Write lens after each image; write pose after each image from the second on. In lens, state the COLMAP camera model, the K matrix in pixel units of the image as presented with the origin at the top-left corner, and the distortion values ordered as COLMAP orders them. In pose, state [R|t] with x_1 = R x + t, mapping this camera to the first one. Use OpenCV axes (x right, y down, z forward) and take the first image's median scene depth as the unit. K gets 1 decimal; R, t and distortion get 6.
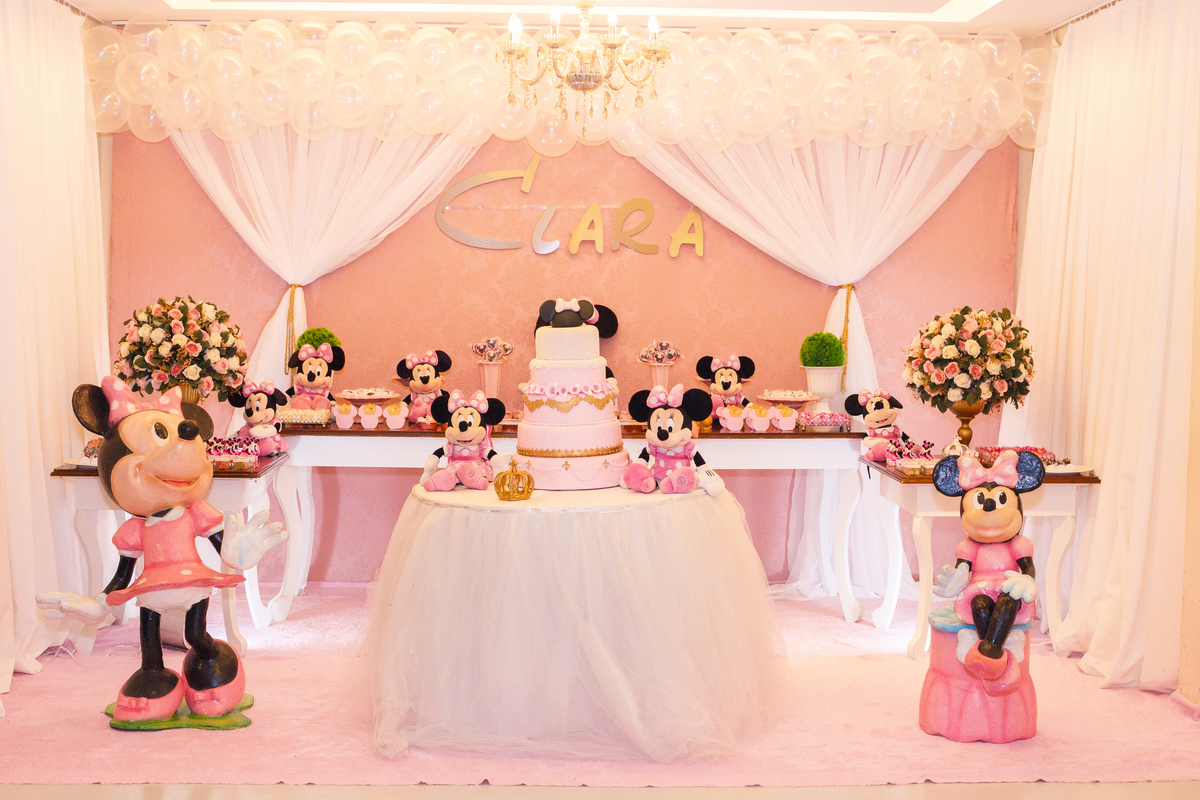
lens RADIAL K [[917.9, 0, 605.3], [0, 917.9, 450.5], [0, 0, 1]] dist [-0.079584, -0.003702]
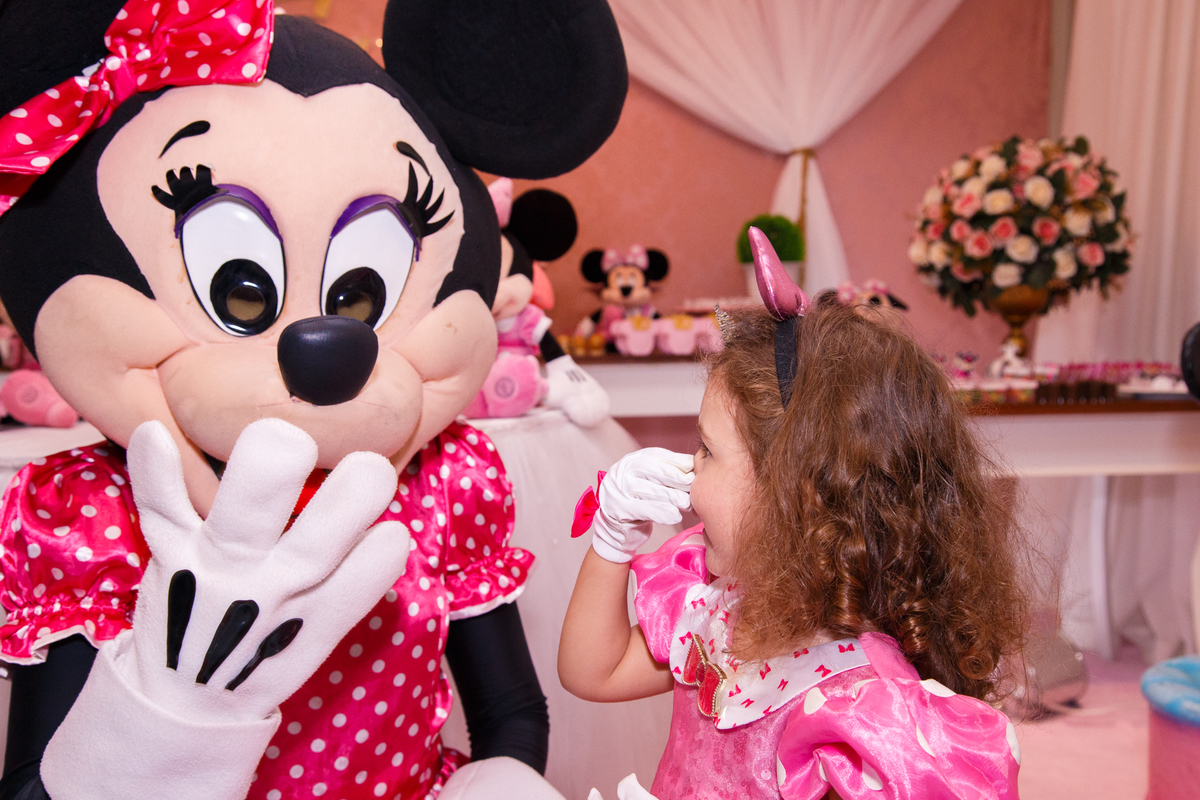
lens RADIAL K [[1138.6, 0, 599.5], [0, 1138.6, 435.1], [0, 0, 1]] dist [0.011493, 0.015498]
pose [[0.994768, -0.022786, 0.099584, 0.042248], [0.021612, 0.999684, 0.012851, 0.027395], [-0.099845, -0.010631, 0.994946, 0.275649]]
